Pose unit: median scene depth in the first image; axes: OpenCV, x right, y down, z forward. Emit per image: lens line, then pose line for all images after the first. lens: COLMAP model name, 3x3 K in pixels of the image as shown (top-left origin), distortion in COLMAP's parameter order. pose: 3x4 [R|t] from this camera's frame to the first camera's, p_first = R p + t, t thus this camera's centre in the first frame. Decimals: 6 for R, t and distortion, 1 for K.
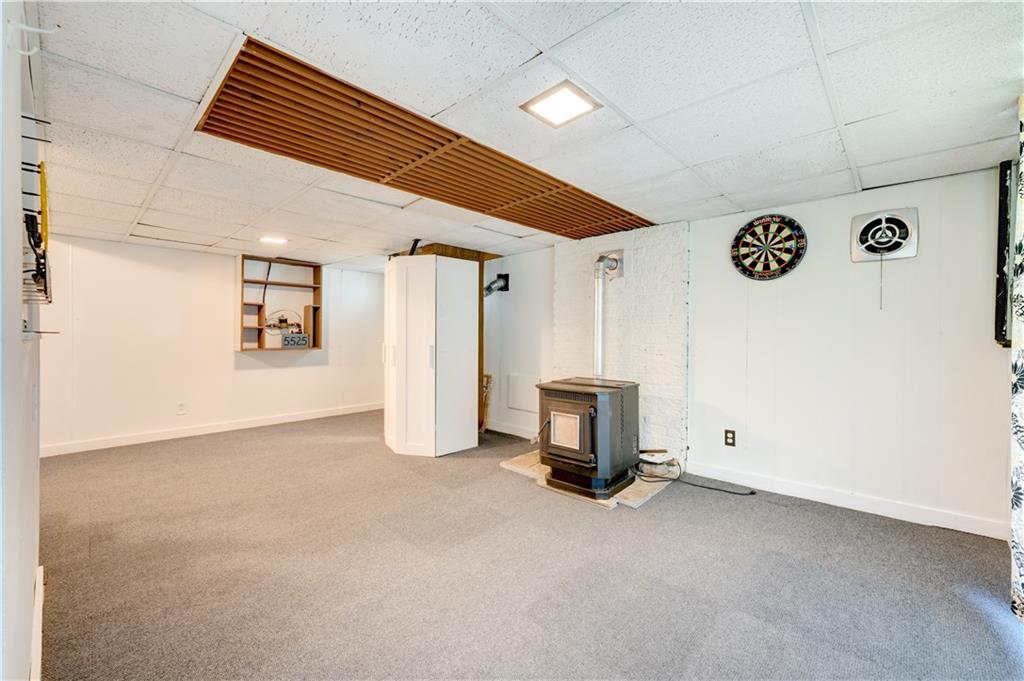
lens RADIAL K [[413.3, 0, 509.6], [0, 413.3, 333.7], [0, 0, 1]] dist [0.010143, 0.000461]
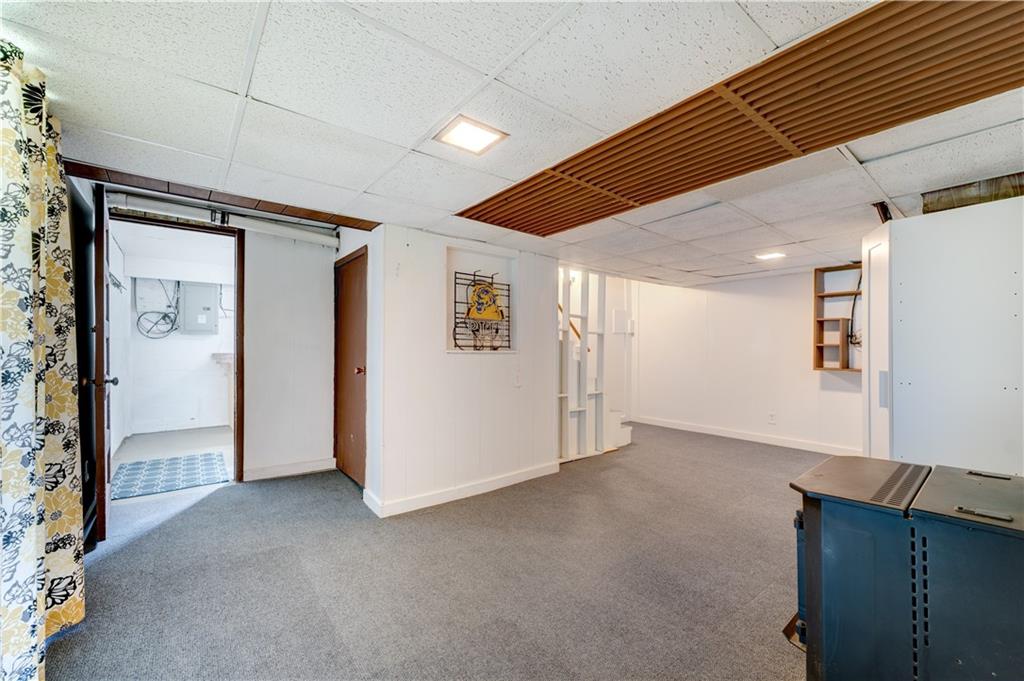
lens RADIAL K [[413.3, 0, 504.9], [0, 413.3, 354.6], [0, 0, 1]] dist [0.010143, 0.000461]
pose [[-0.146316, 0.006364, -0.989217, 0.687996], [0.000178, 0.999979, 0.006407, -0.000061], [0.989238, 0.000761, -0.146314, 0.738416]]
